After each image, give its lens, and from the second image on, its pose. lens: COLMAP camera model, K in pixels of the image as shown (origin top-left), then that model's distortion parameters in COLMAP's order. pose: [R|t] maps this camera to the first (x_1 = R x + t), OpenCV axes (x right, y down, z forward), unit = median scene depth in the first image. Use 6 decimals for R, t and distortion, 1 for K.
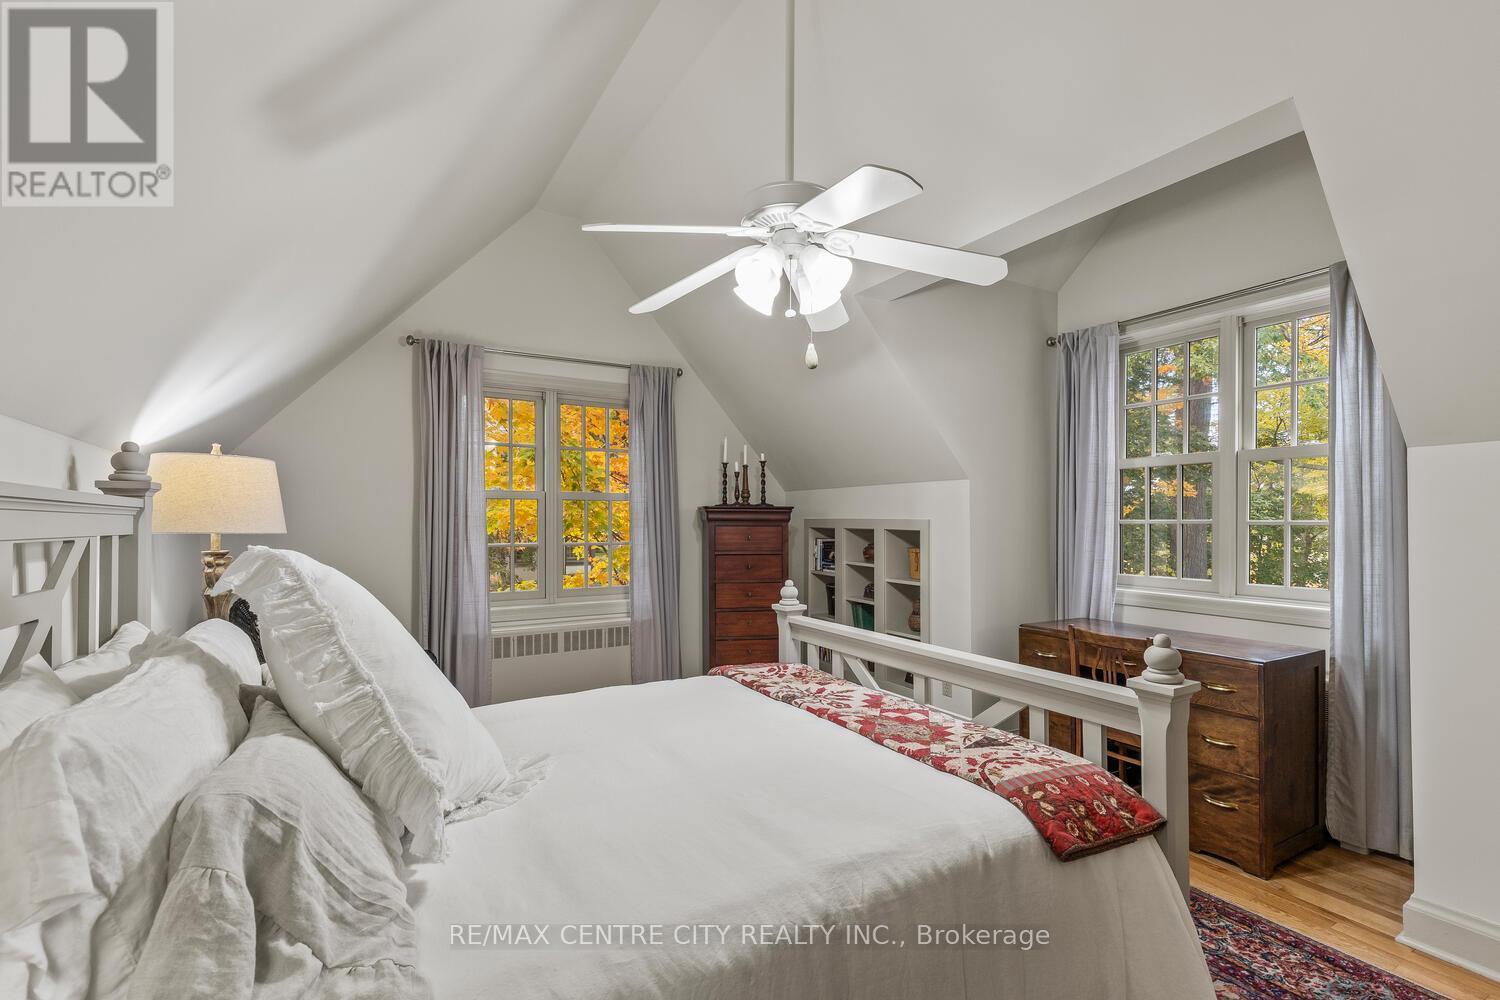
lens RADIAL K [[686.8, 0, 768.0], [0, 686.8, 498.6], [0, 0, 1]] dist [0.002269, -0.000245]
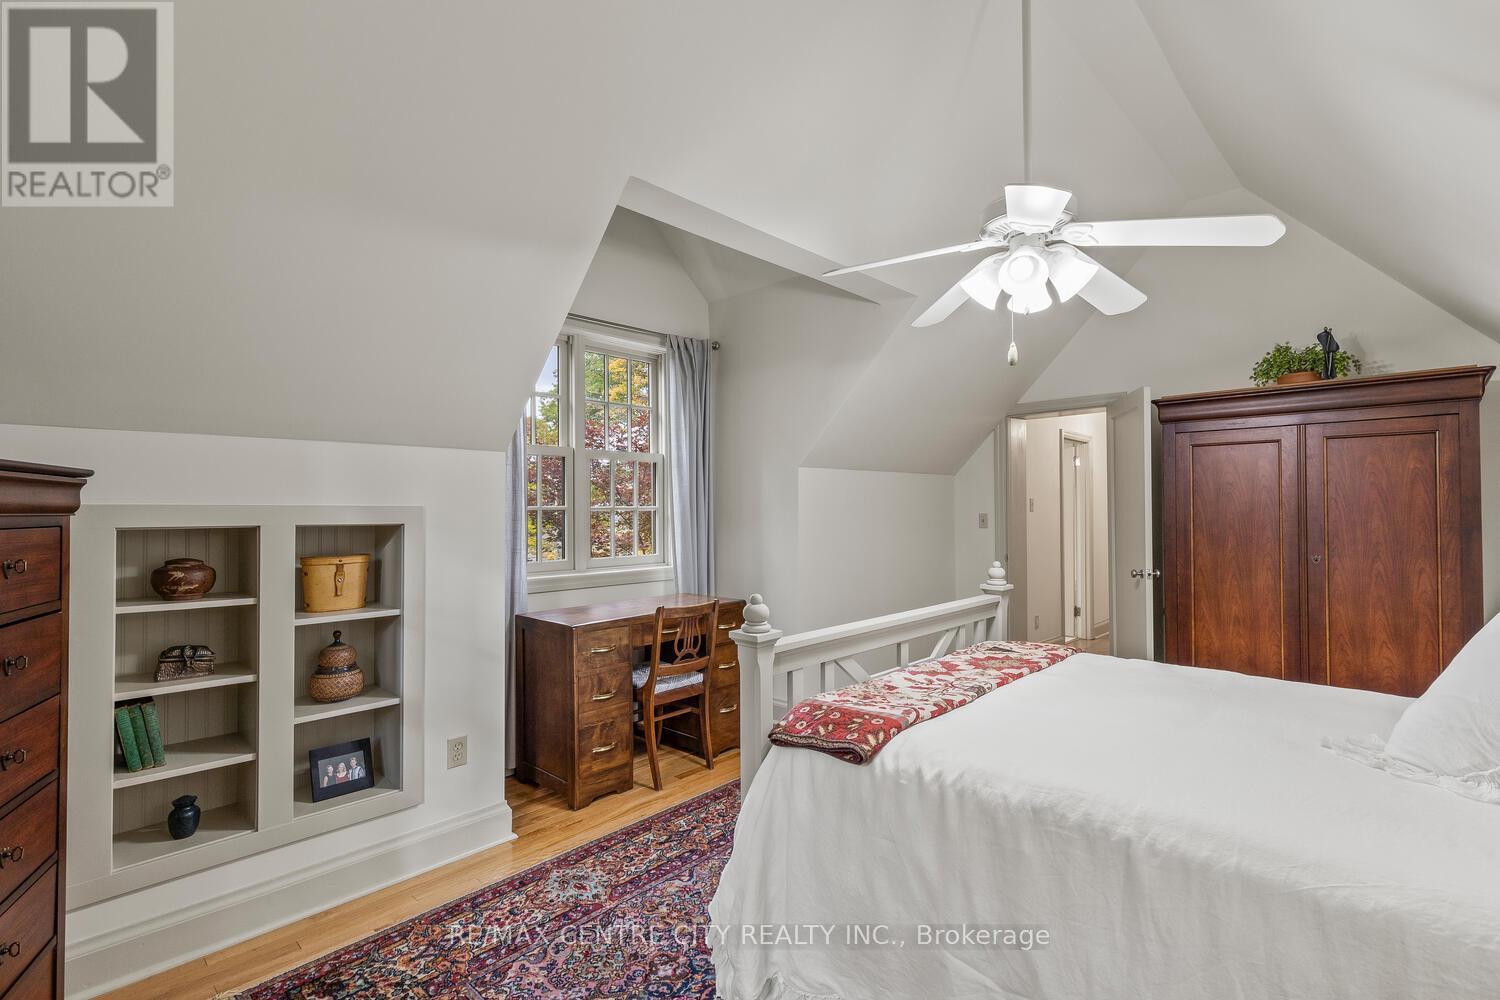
lens RADIAL K [[686.8, 0, 768.0], [0, 686.8, 498.6], [0, 0, 1]] dist [0.002269, -0.000245]
pose [[-0.255131, 0.007260, 0.966879, -0.422643], [-0.025109, 0.999585, -0.014131, 0.022692], [-0.966580, -0.027883, -0.254843, 0.786571]]
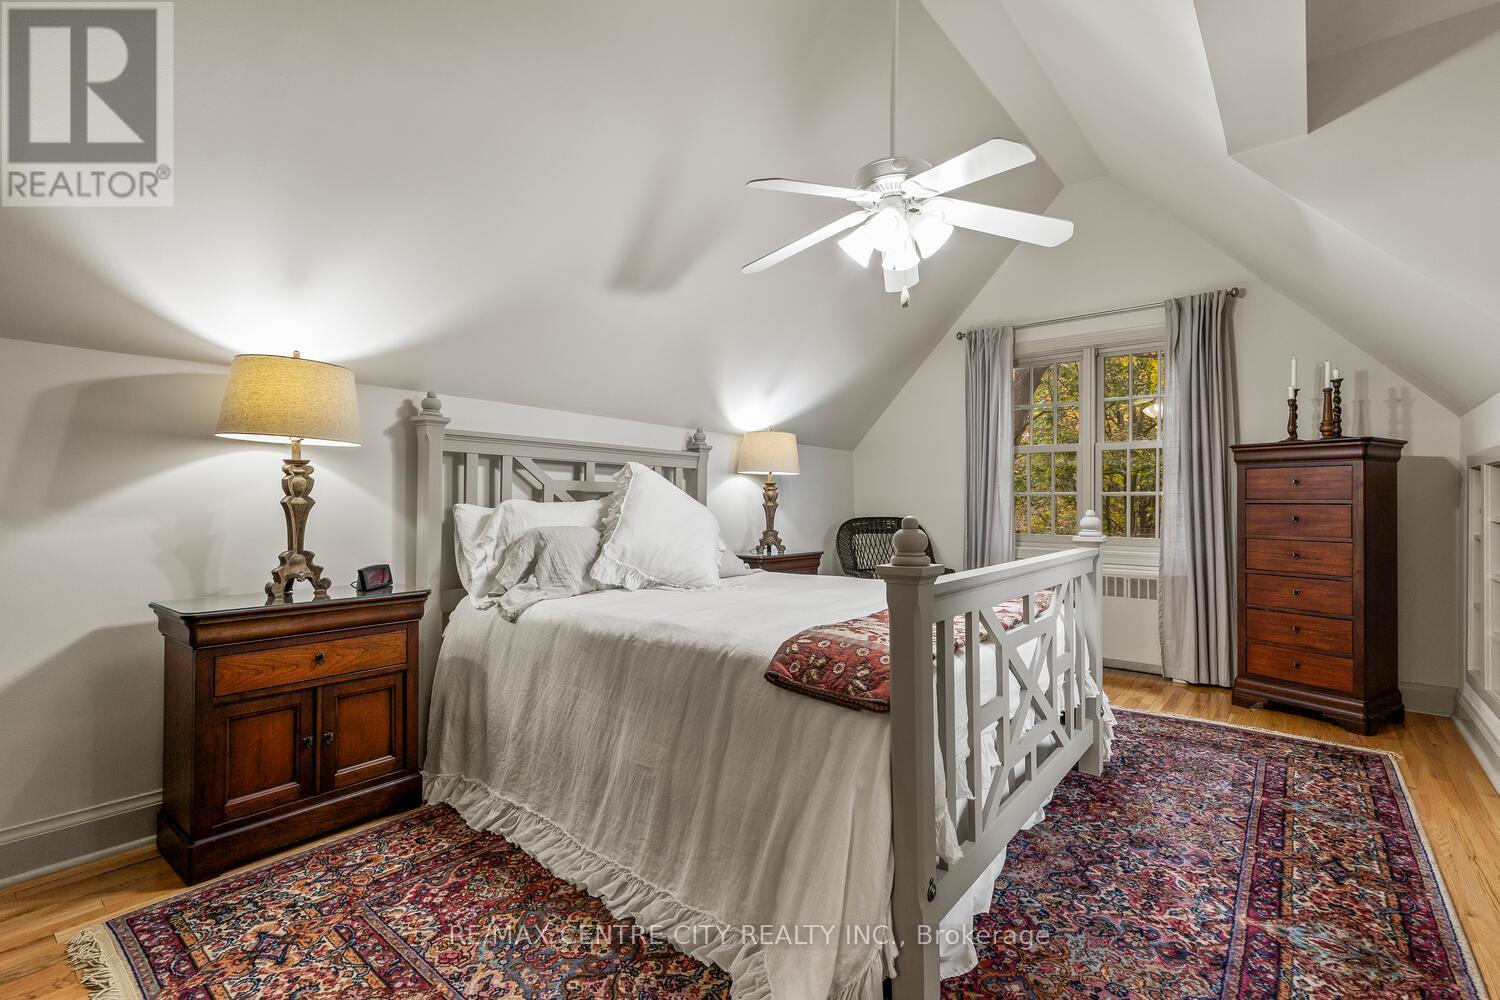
lens RADIAL K [[686.8, 0, 768.0], [0, 686.8, 498.6], [0, 0, 1]] dist [0.002269, -0.000245]
pose [[0.331720, -0.005099, -0.943364, 0.513694], [0.024592, 0.999692, 0.003244, 0.059431], [0.943057, -0.024276, 0.331743, 0.188340]]
